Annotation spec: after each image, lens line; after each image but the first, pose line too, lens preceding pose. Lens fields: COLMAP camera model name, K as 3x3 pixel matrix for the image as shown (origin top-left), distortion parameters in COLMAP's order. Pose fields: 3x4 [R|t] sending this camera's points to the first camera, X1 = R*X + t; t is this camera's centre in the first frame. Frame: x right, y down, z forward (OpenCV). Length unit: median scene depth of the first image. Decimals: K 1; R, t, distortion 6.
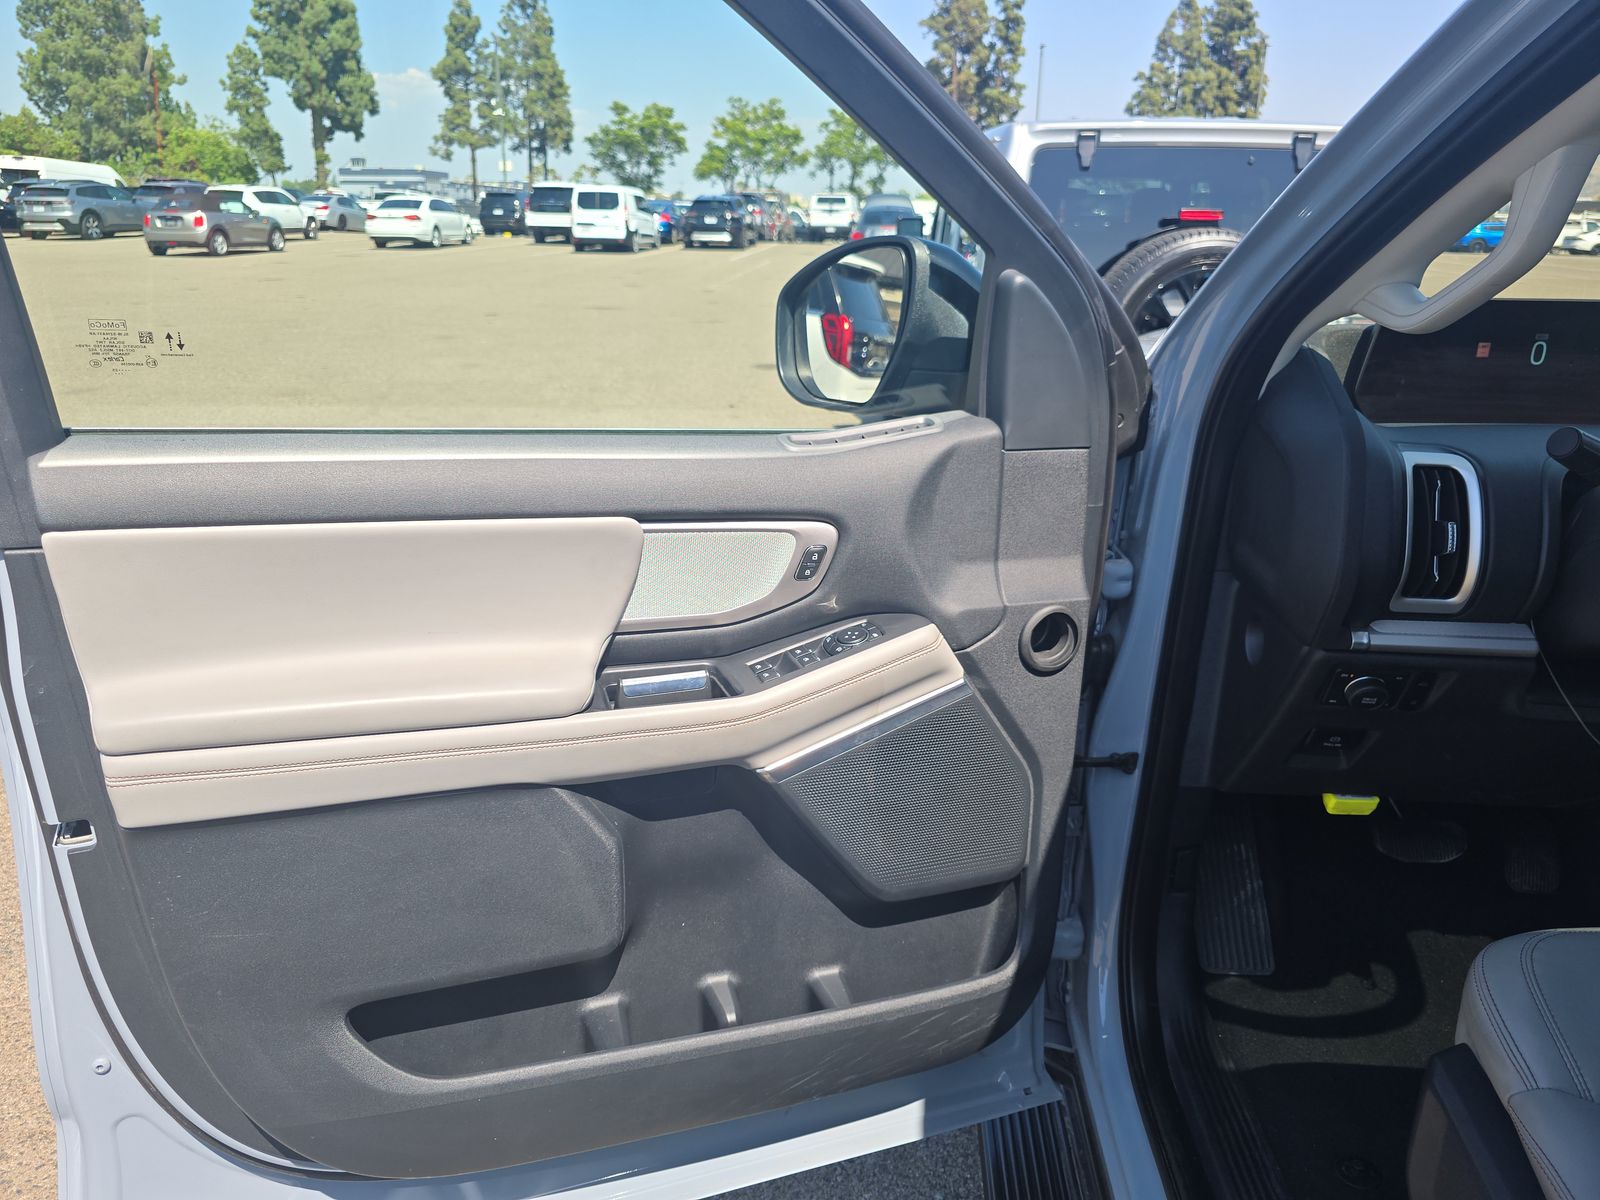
lens RADIAL K [[1079.1, 0, 800.0], [0, 1079.1, 600.0], [0, 0, 1]] dist [0.004658, 0.001262]
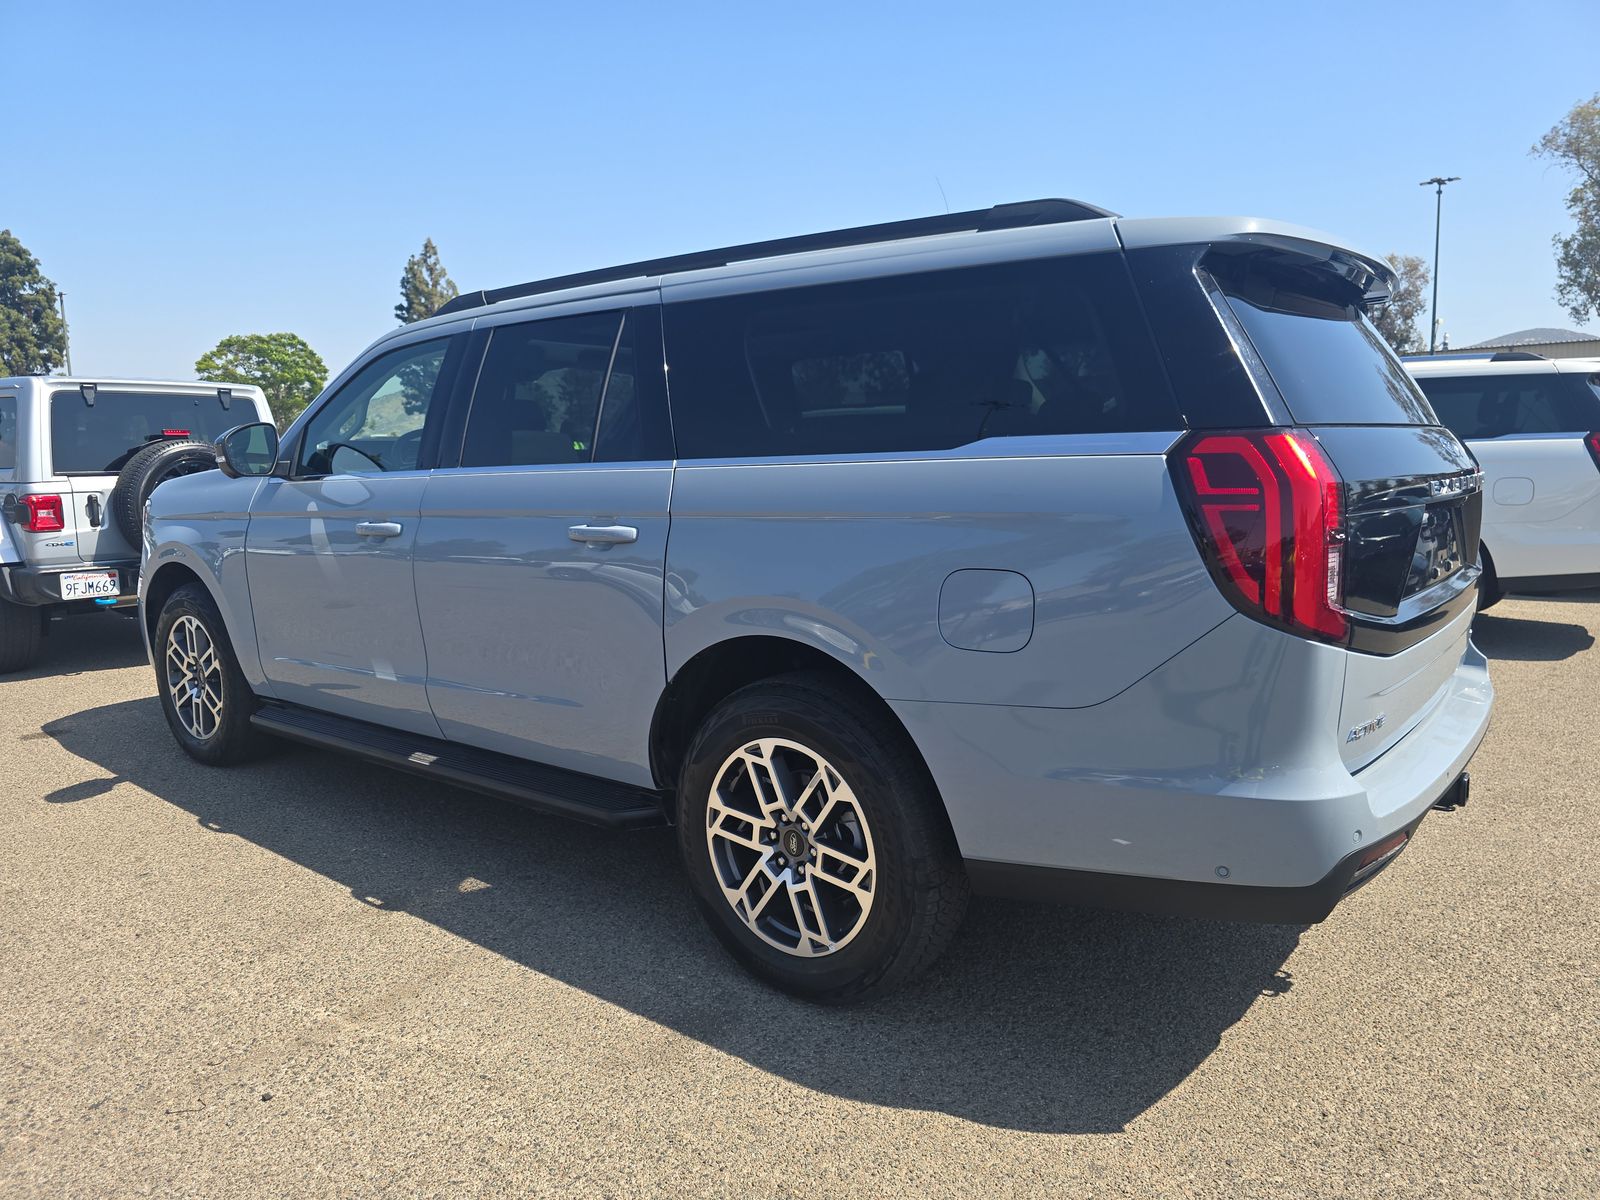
lens RADIAL K [[1048.0, 0, 800.0], [0, 1048.0, 600.0], [0, 0, 1]] dist [0.003386, -0.001328]
pose [[0.564375, -0.137286, 0.814023, -0.438505], [0.297305, 0.953708, -0.045283, 0.251608], [-0.770124, 0.267570, 0.579065, -0.617526]]
